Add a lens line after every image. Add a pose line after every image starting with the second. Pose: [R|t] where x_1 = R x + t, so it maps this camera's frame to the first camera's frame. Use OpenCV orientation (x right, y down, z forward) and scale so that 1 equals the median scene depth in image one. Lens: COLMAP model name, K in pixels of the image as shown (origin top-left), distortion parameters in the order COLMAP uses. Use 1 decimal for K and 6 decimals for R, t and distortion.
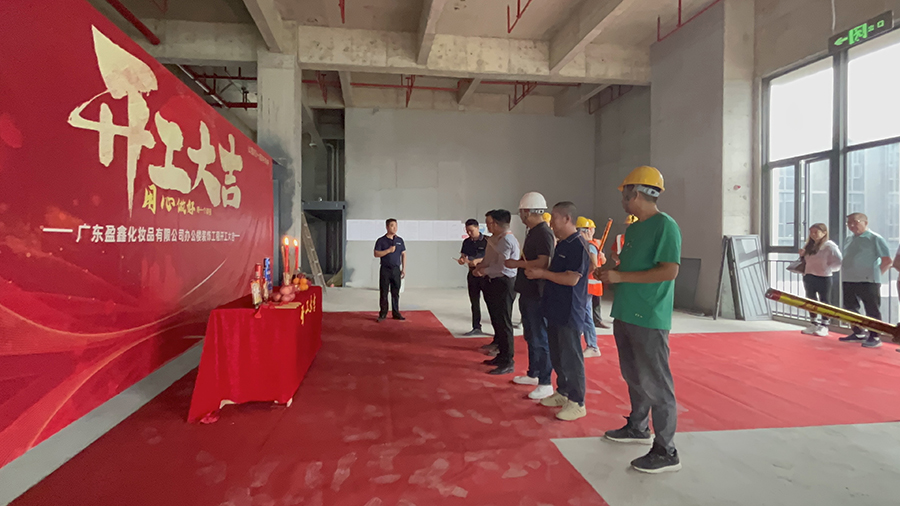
lens RADIAL K [[435.6, 0, 442.6], [0, 435.6, 245.9], [0, 0, 1]] dist [0.002998, 0.000830]
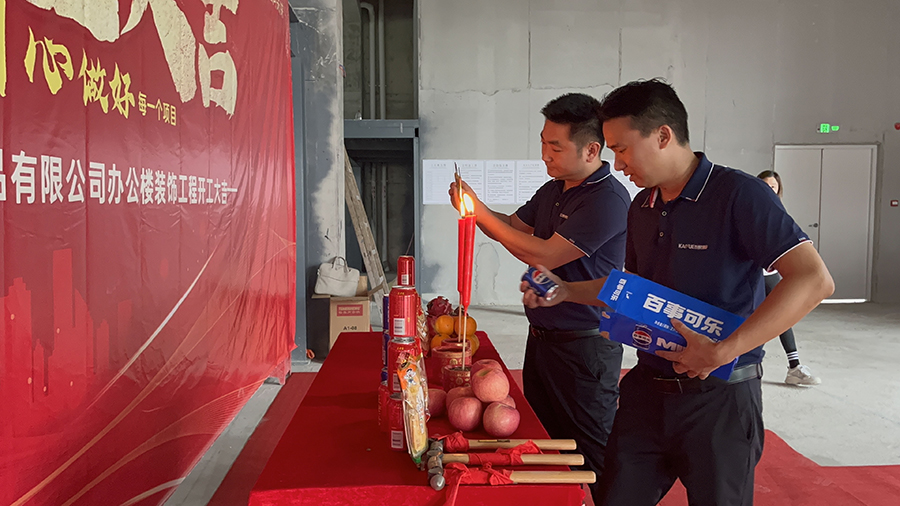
lens RADIAL K [[778.1, 0, 454.5], [0, 778.1, 261.7], [0, 0, 1]] dist [0.067026, -0.006801]
pose [[0.995847, -0.001840, -0.091021, -0.311434], [0.007181, 0.998268, 0.058388, 0.000174], [0.090756, -0.058799, 0.994136, 0.488918]]
